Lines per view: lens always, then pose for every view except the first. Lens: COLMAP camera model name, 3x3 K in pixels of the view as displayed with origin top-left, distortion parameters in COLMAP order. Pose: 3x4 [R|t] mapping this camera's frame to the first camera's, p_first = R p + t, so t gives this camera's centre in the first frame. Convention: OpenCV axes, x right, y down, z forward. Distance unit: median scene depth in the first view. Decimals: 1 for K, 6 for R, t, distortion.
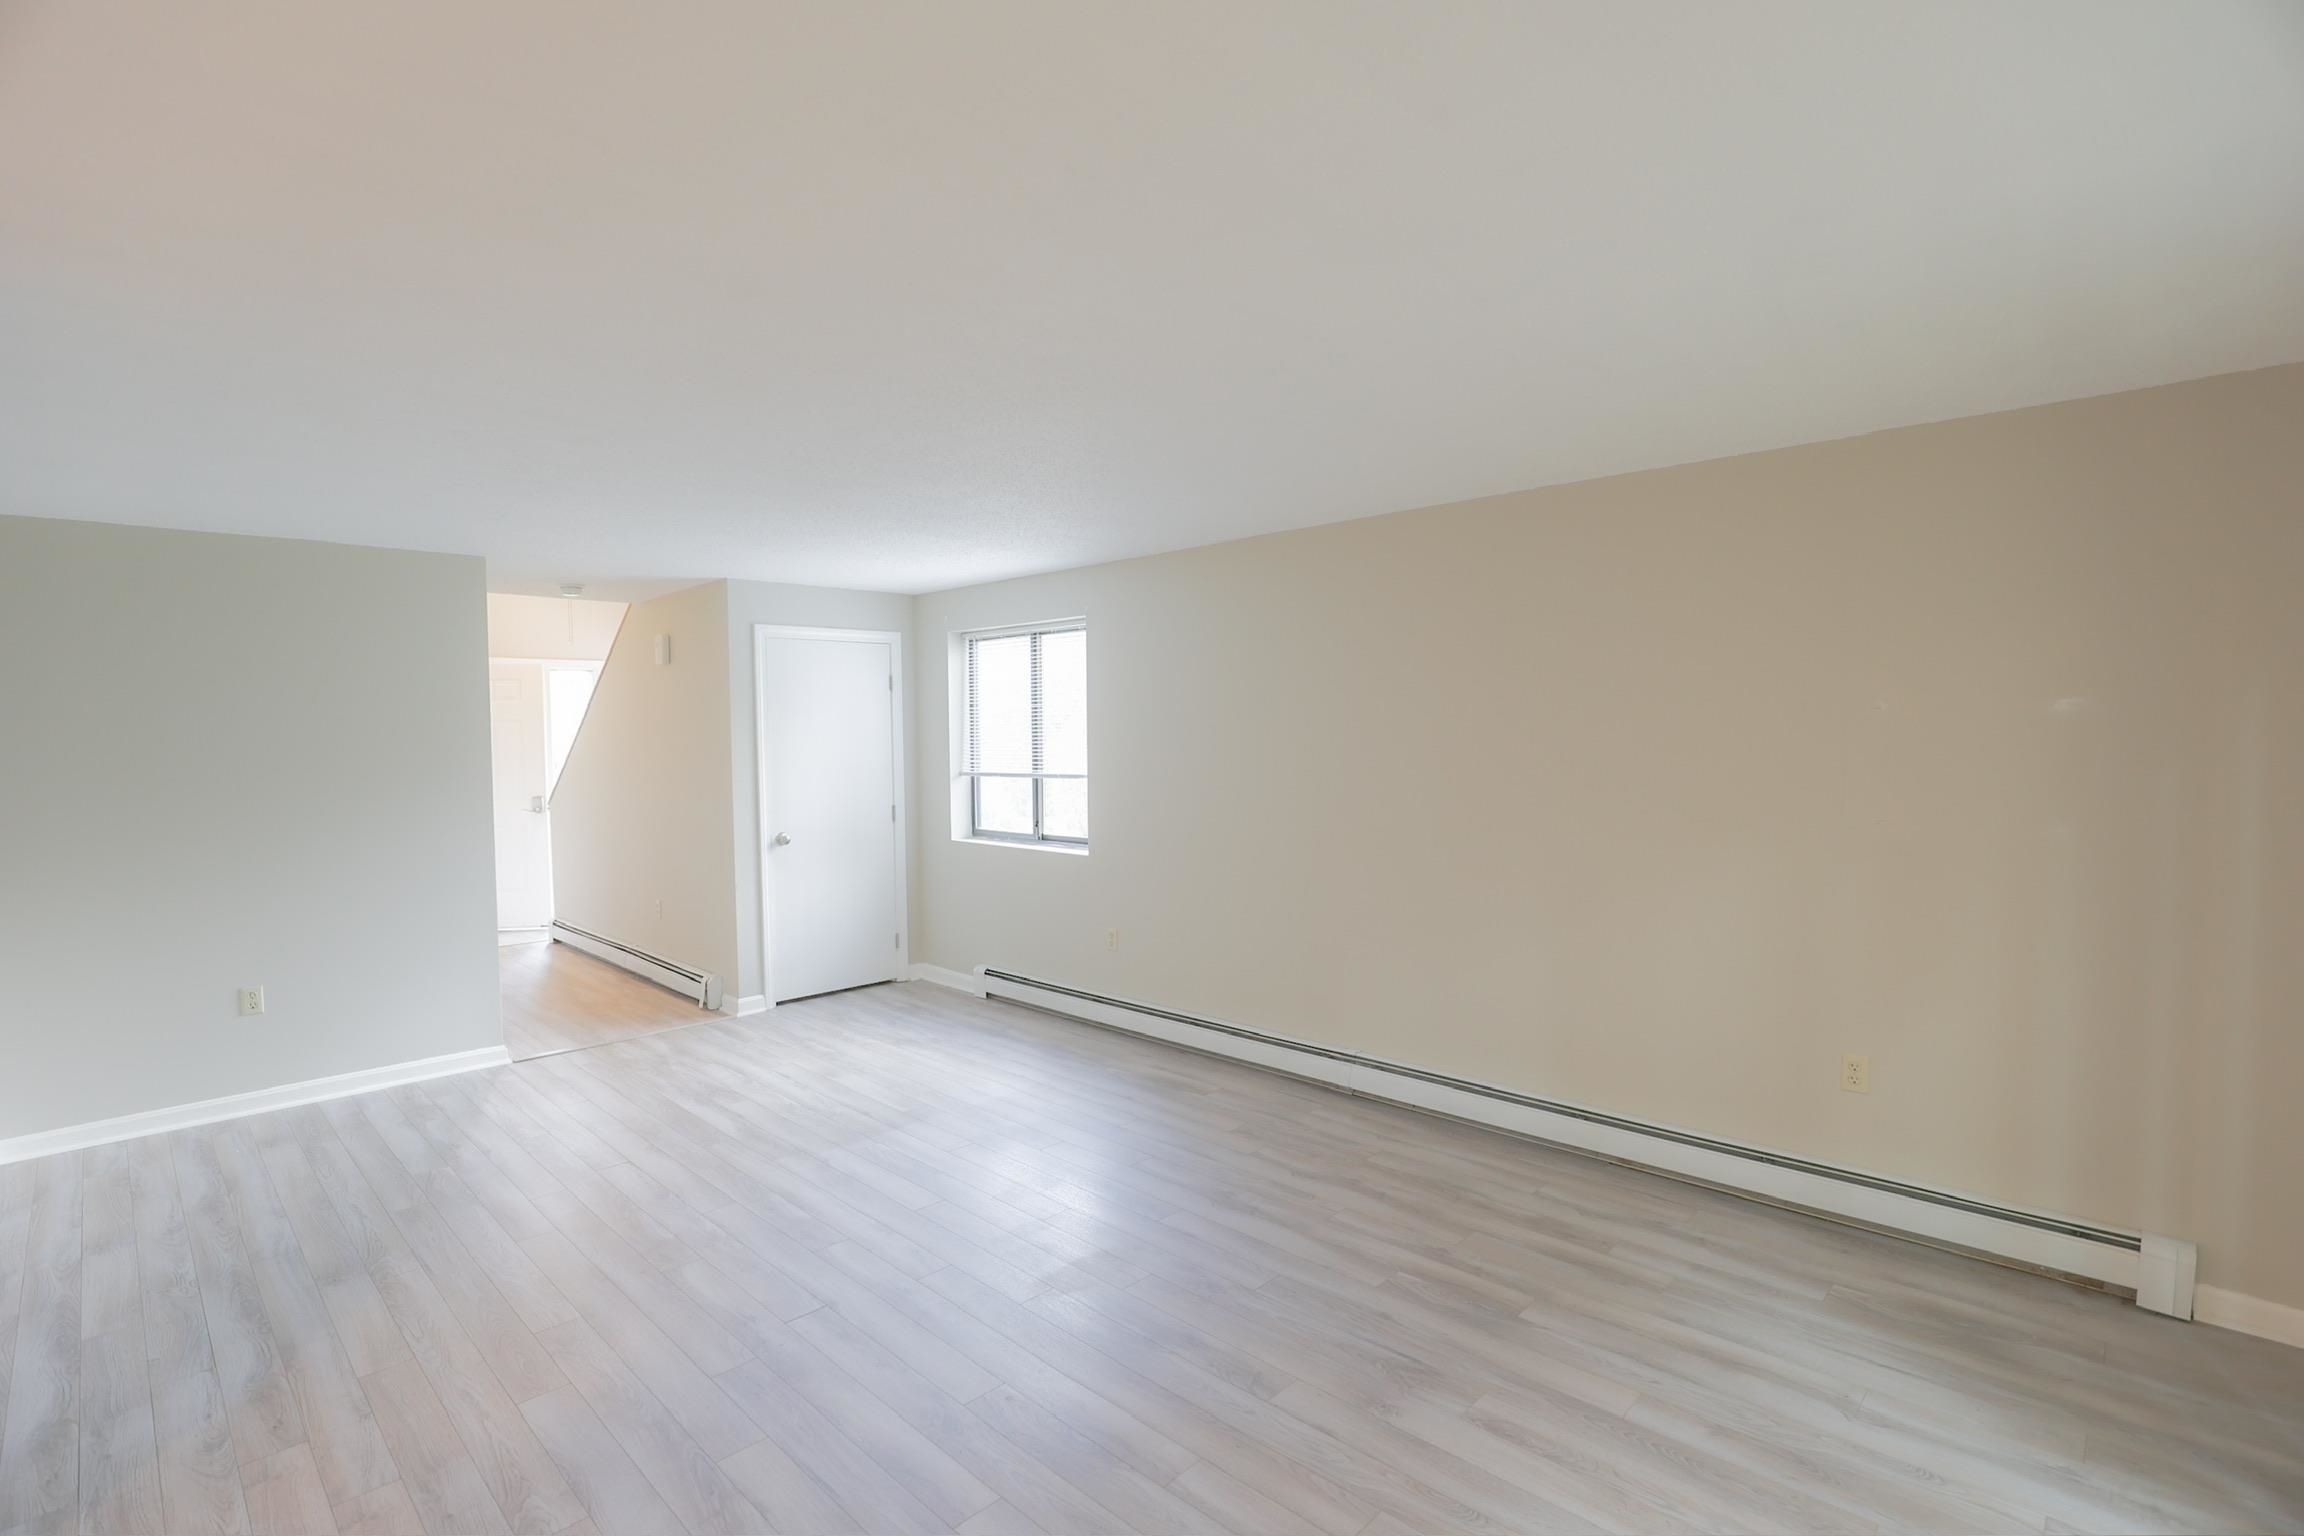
lens RADIAL K [[1086.8, 0, 1150.4], [0, 1086.8, 778.1], [0, 0, 1]] dist [-0.009602, 0.001415]
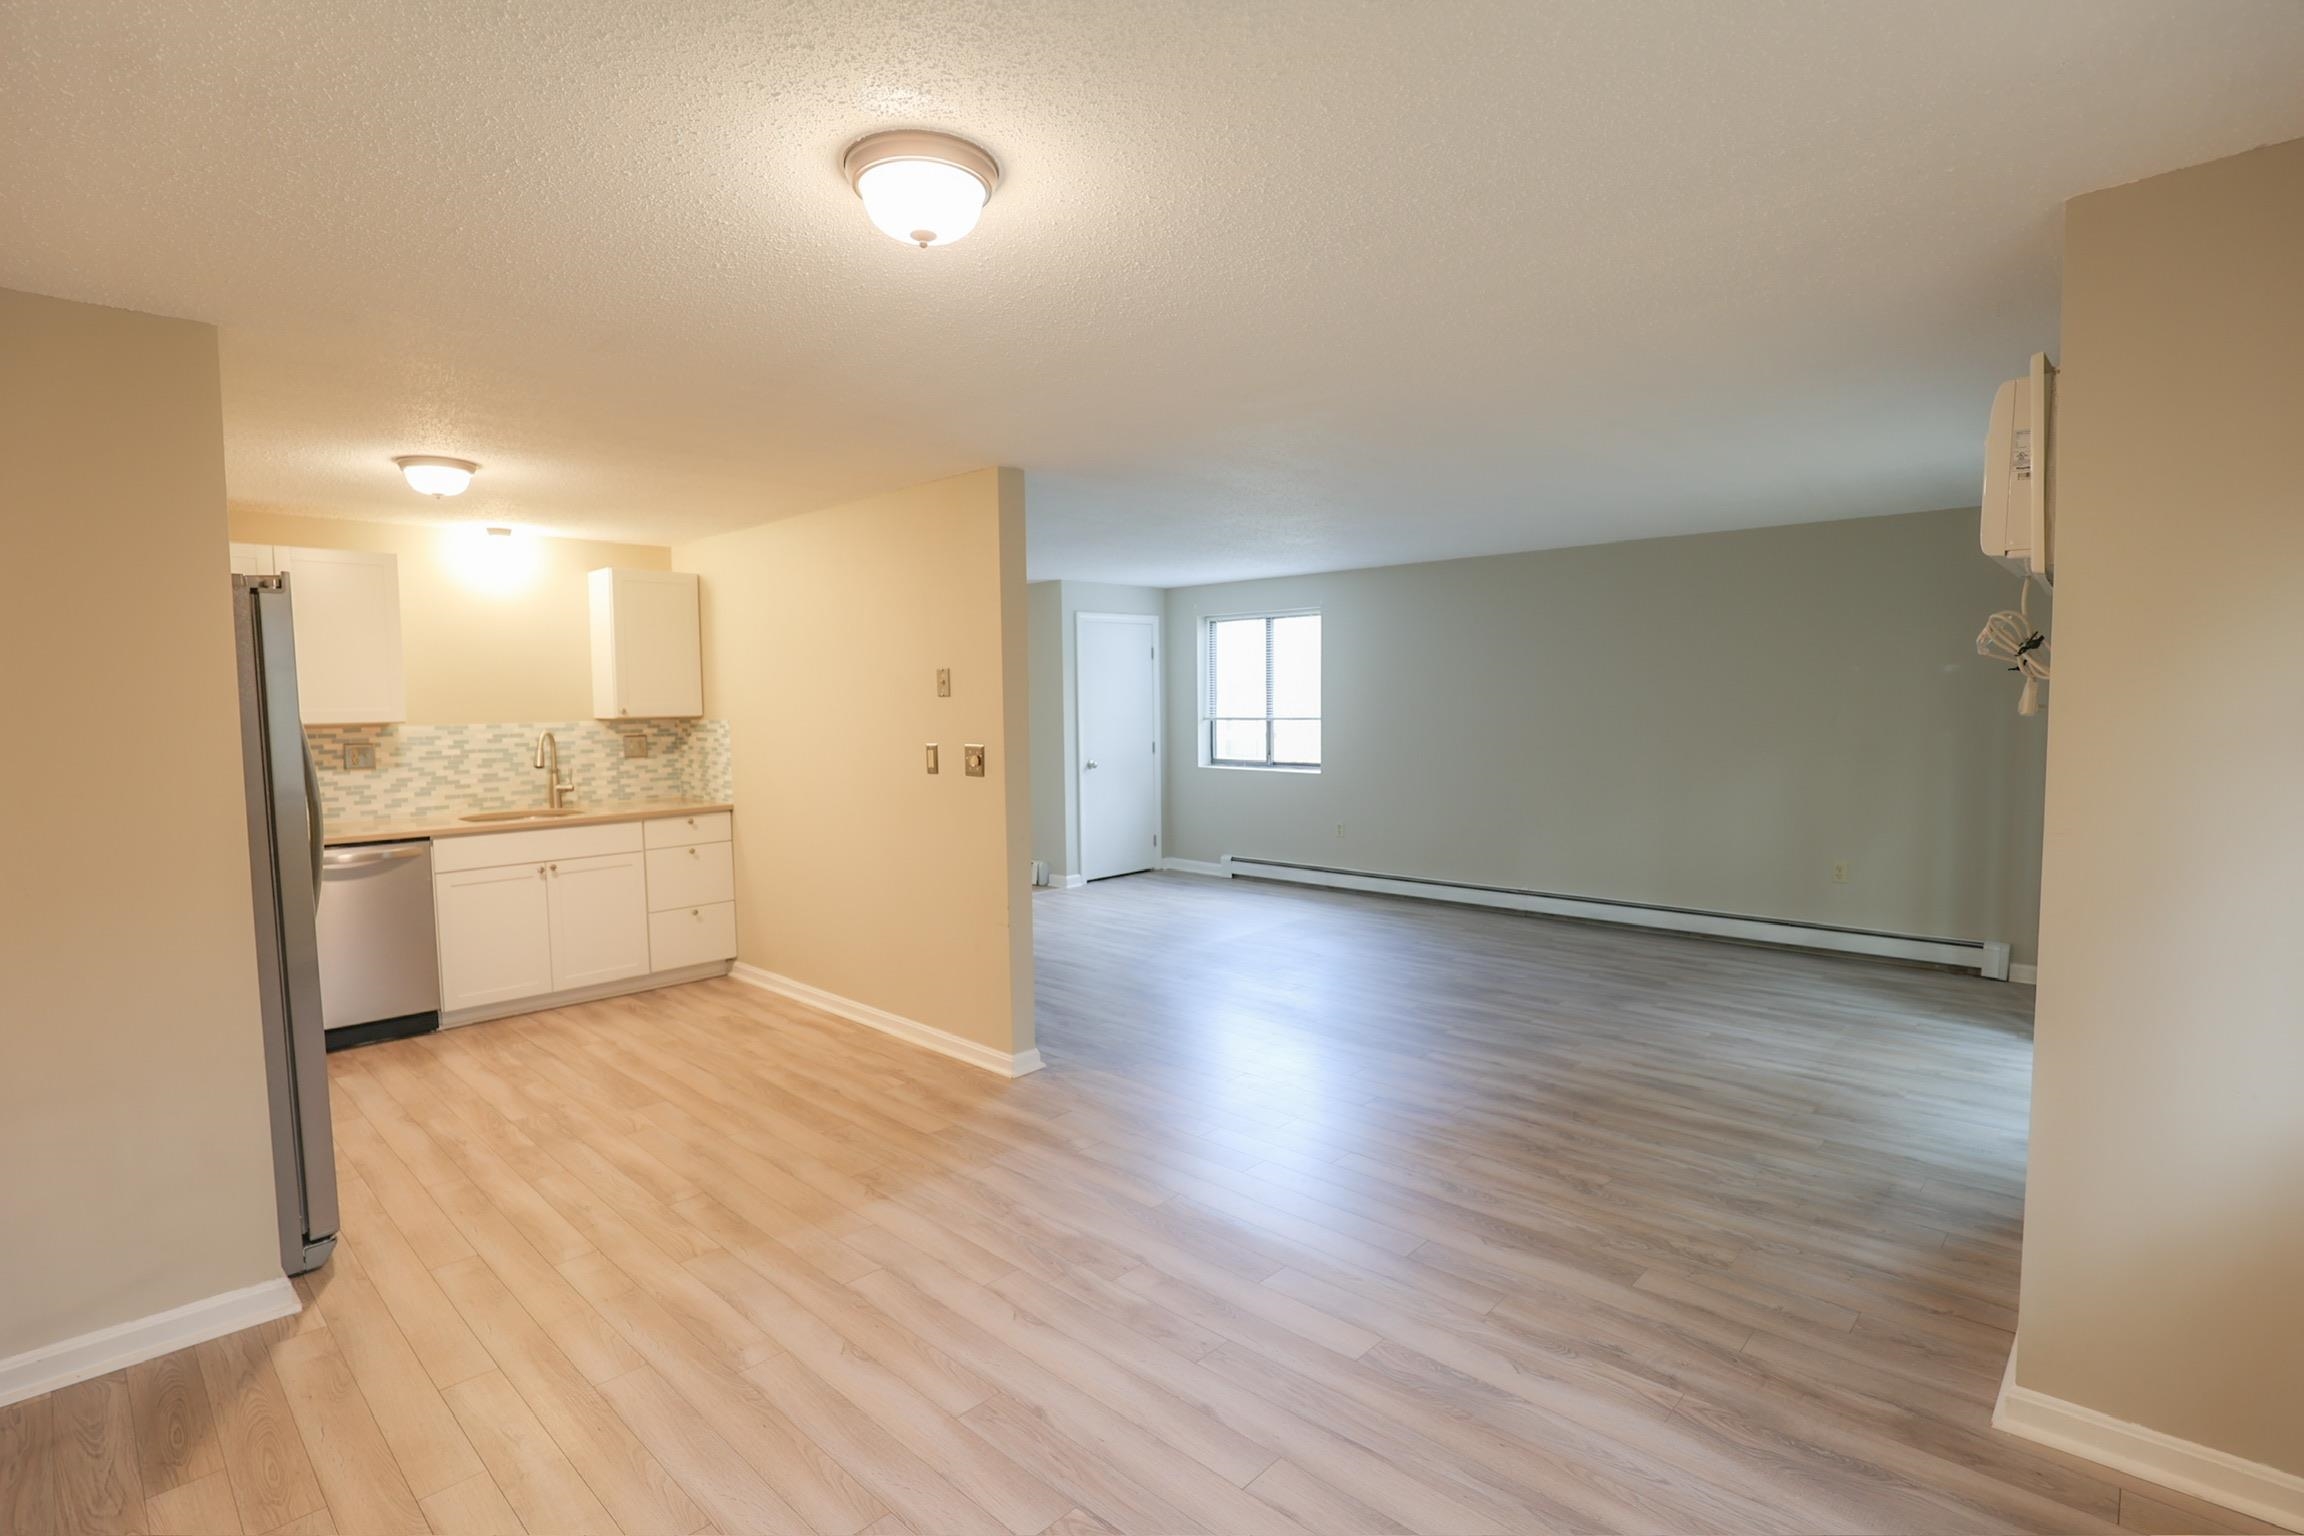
lens RADIAL K [[1124.7, 0, 1152.3], [0, 1124.7, 764.8], [0, 0, 1]] dist [-0.004306, -0.000723]
pose [[0.999899, -0.001834, 0.014120, -0.277292], [0.001570, 0.999824, 0.018706, 0.029439], [-0.014152, -0.018682, 0.999725, -0.452826]]
